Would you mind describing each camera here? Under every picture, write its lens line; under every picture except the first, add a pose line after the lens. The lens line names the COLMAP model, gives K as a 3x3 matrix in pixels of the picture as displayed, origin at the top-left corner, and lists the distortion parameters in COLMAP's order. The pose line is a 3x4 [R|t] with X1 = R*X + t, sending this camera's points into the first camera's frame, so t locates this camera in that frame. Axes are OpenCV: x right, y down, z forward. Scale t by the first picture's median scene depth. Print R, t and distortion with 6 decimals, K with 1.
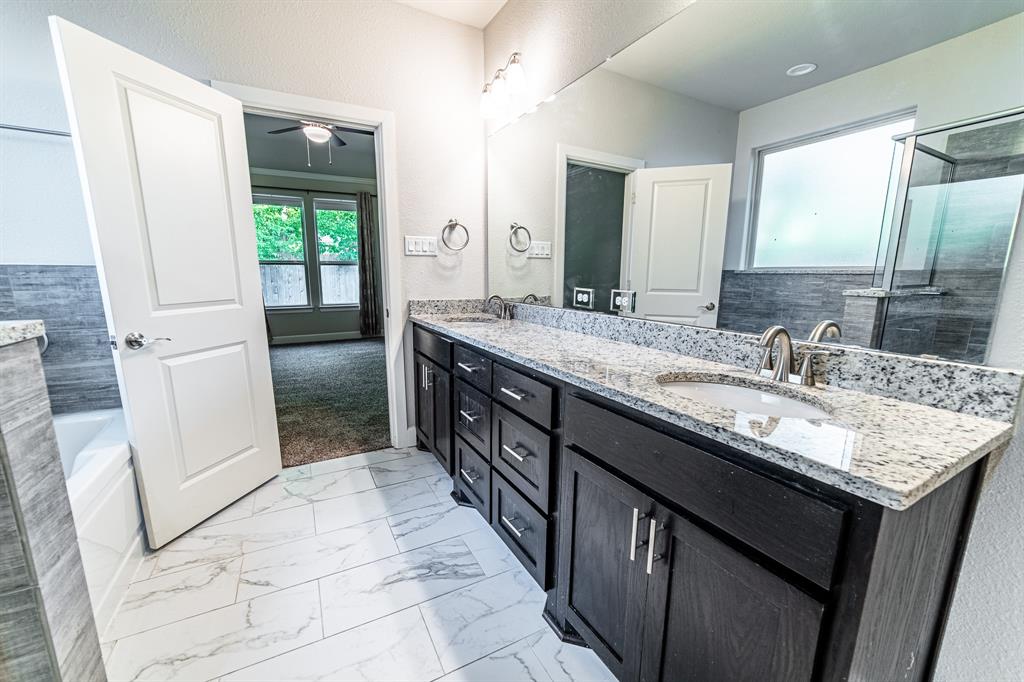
lens RADIAL K [[403.5, 0, 505.9], [0, 403.5, 345.9], [0, 0, 1]] dist [-0.001085, 0.000004]
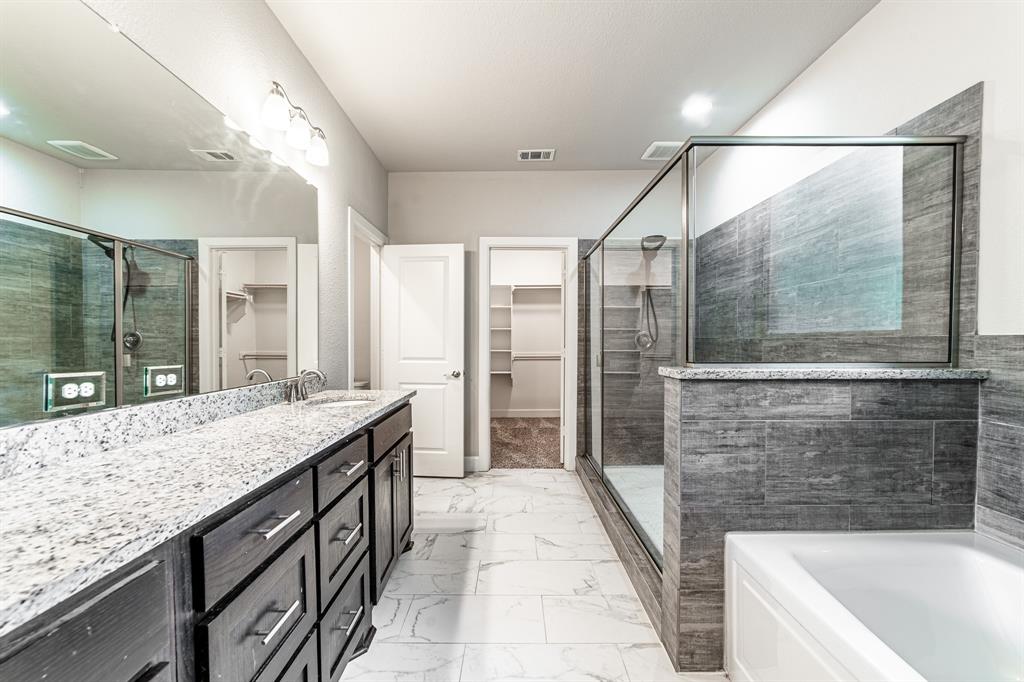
lens RADIAL K [[403.5, 0, 505.9], [0, 403.5, 345.9], [0, 0, 1]] dist [-0.001085, 0.000004]
pose [[-0.885155, -0.010237, 0.465184, -0.610783], [0.079670, 0.981659, 0.173200, -0.250087], [-0.458425, 0.190370, -0.868104, 1.340957]]
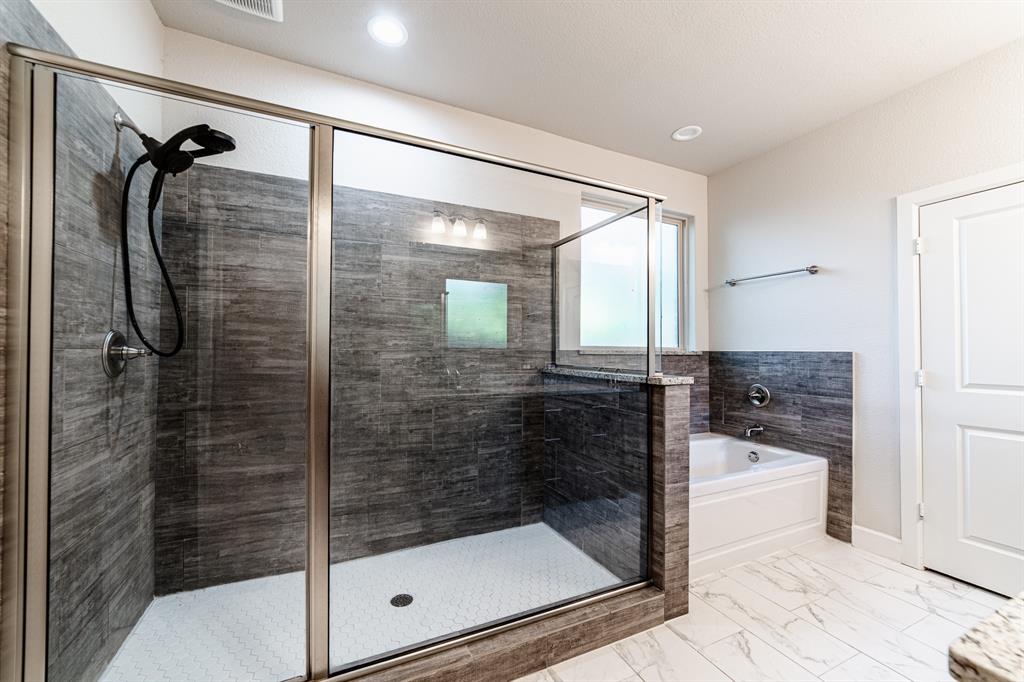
lens RADIAL K [[403.5, 0, 505.9], [0, 403.5, 345.9], [0, 0, 1]] dist [-0.001085, 0.000004]
pose [[-0.057514, -0.015824, -0.998219, 0.551176], [-0.183976, 0.982918, -0.004981, -0.014514], [0.981247, 0.183361, -0.059442, 0.029348]]
